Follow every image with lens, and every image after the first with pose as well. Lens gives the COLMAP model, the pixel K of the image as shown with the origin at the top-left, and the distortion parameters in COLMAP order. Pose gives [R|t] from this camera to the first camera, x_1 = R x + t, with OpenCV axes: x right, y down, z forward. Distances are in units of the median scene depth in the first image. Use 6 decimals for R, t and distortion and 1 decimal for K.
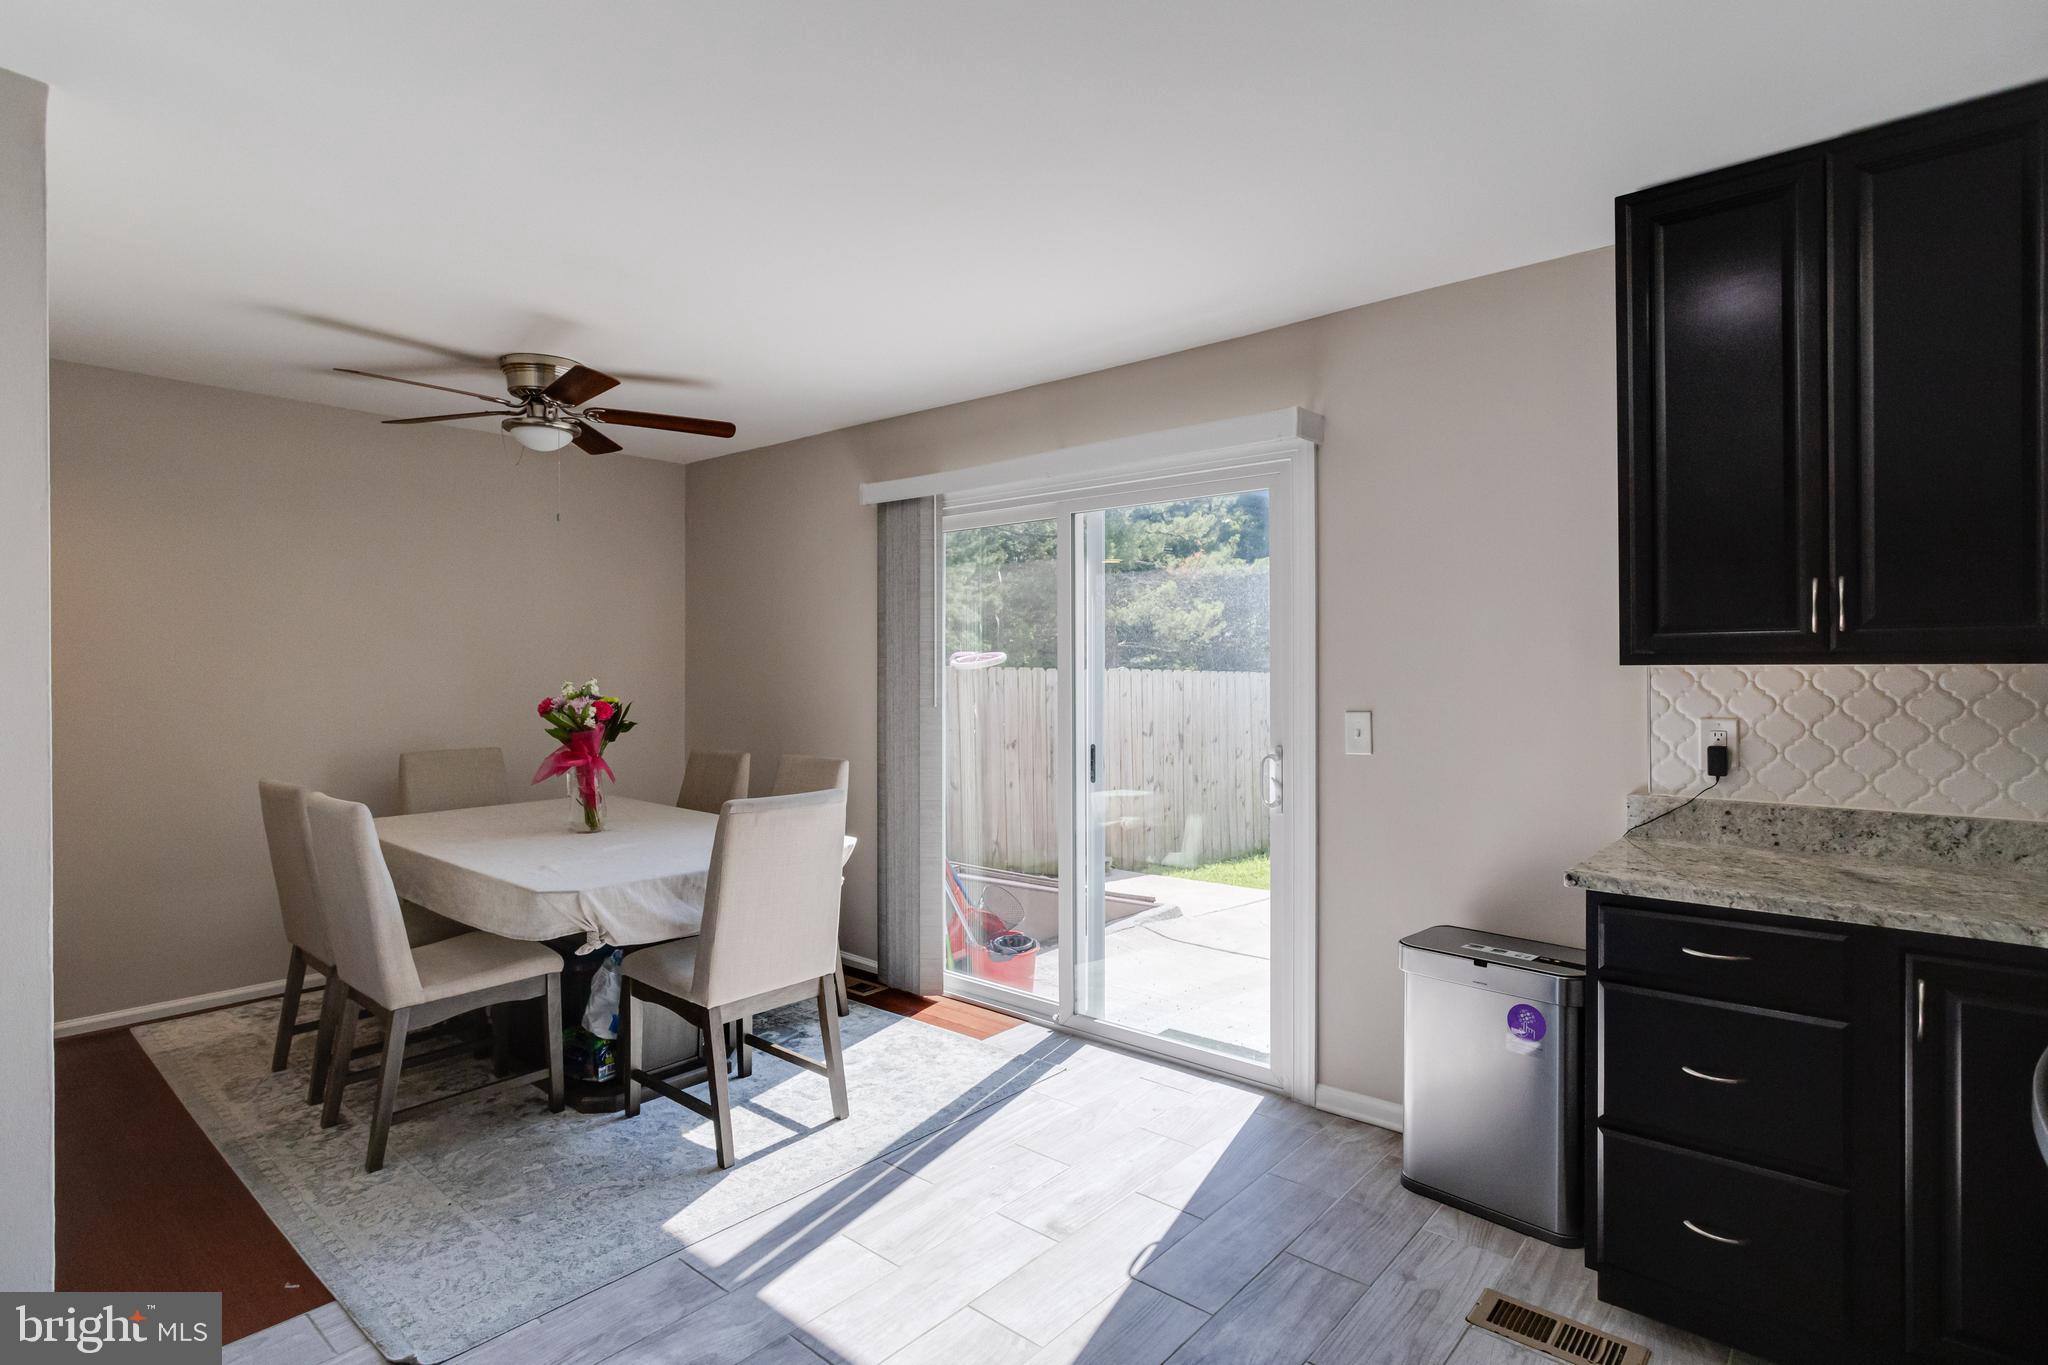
lens RADIAL K [[1031.6, 0, 1024.2], [0, 1031.6, 679.8], [0, 0, 1]] dist [-0.029189, 0.017618]
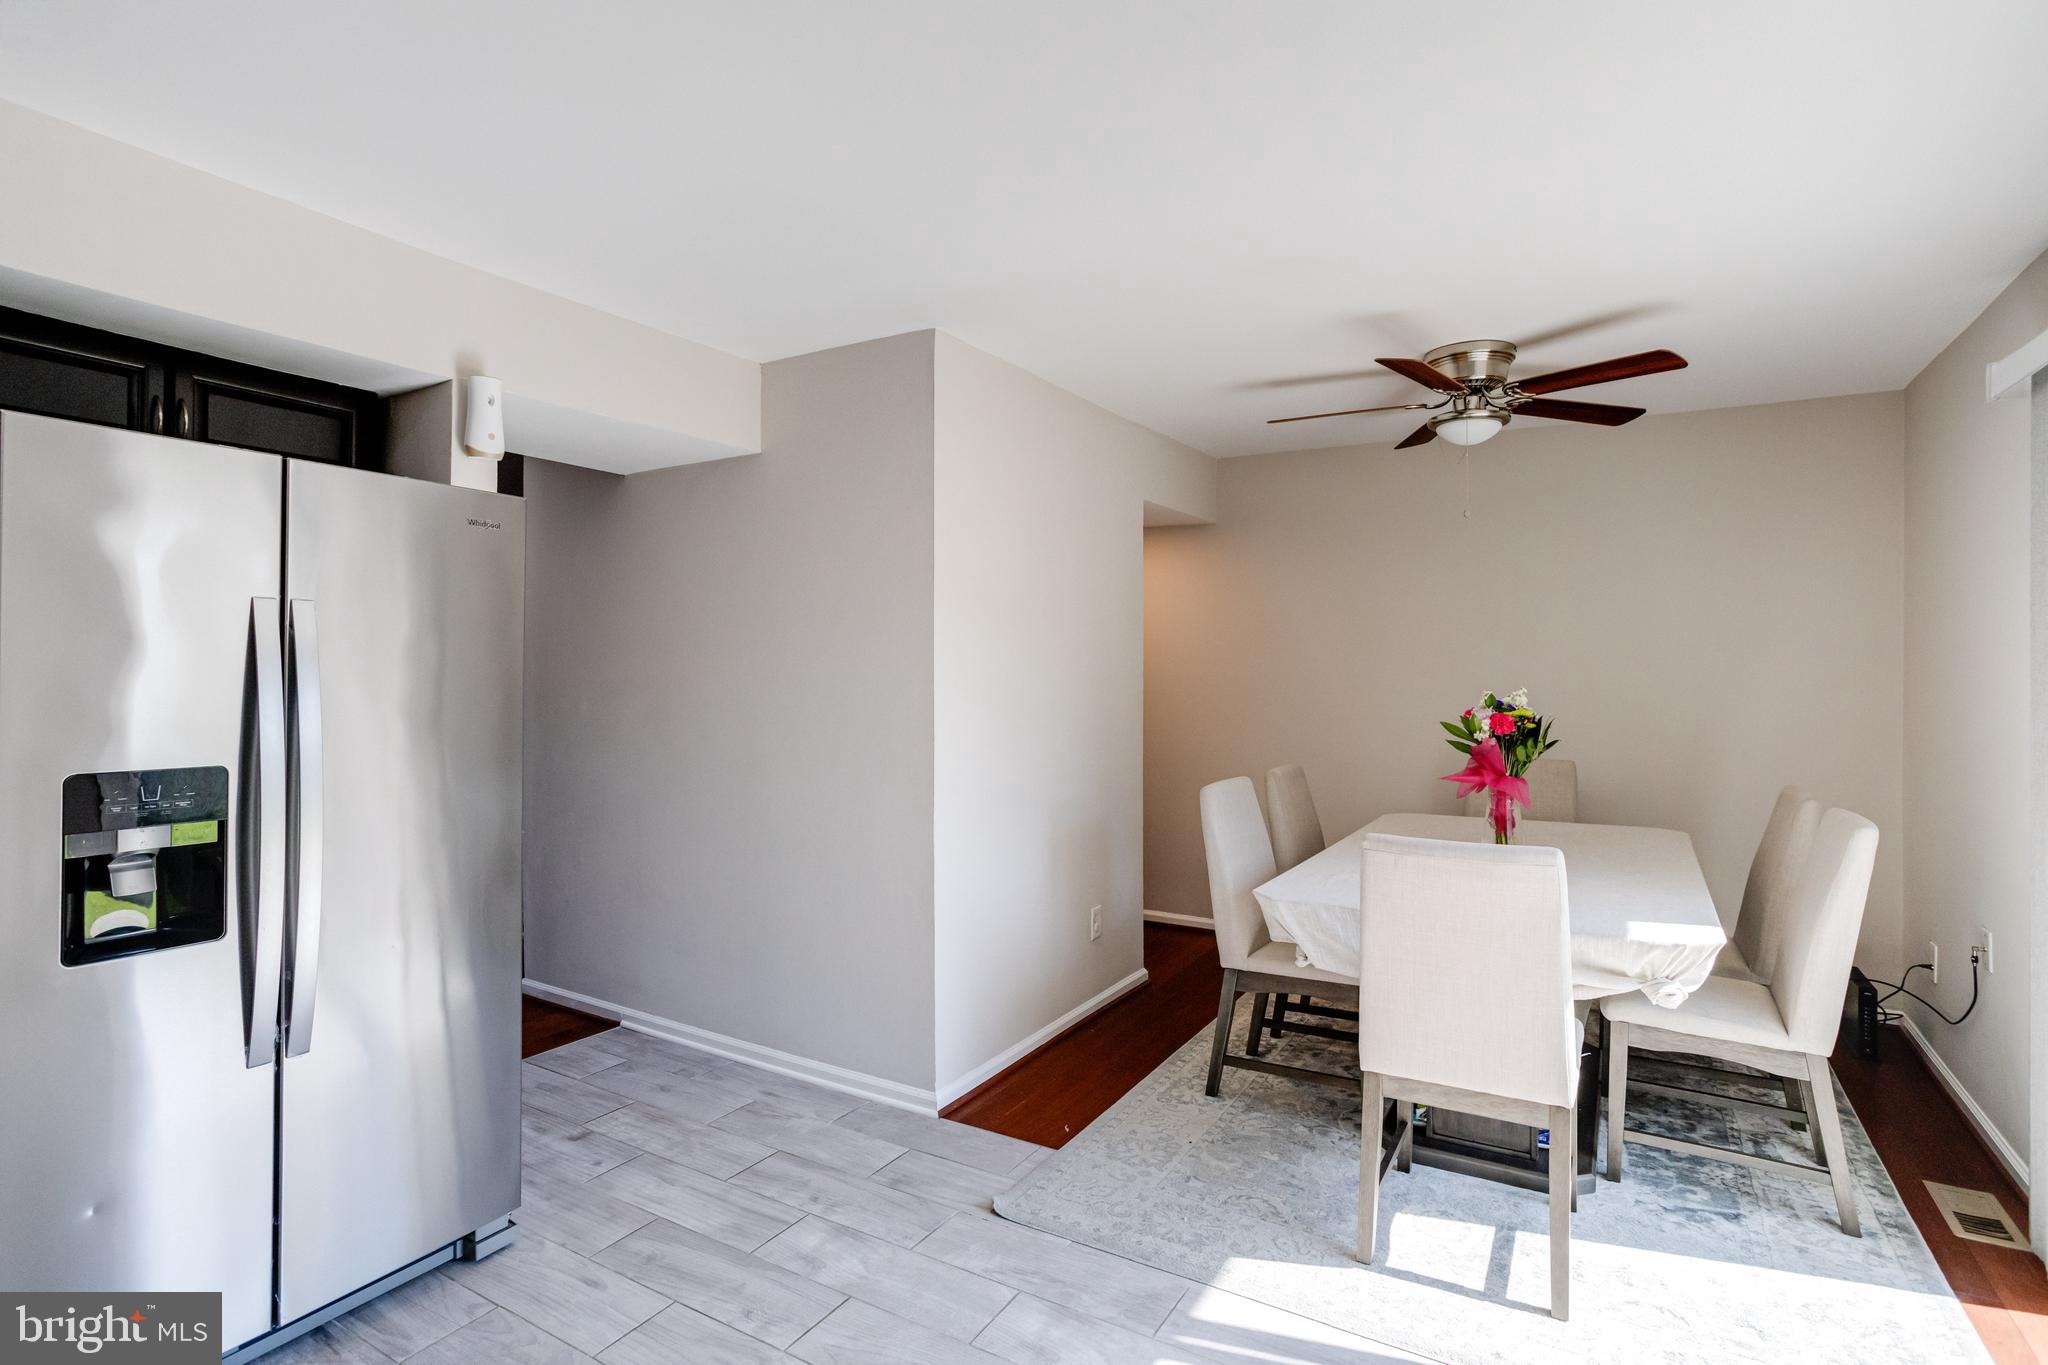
lens RADIAL K [[1016.9, 0, 1032.8], [0, 1016.9, 669.7], [0, 0, 1]] dist [-0.035210, 0.019909]
pose [[0.180415, 0.002476, -0.983587, 0.526099], [-0.016499, 0.999864, -0.000509, -0.013783], [0.983452, 0.016320, 0.180432, 0.621695]]
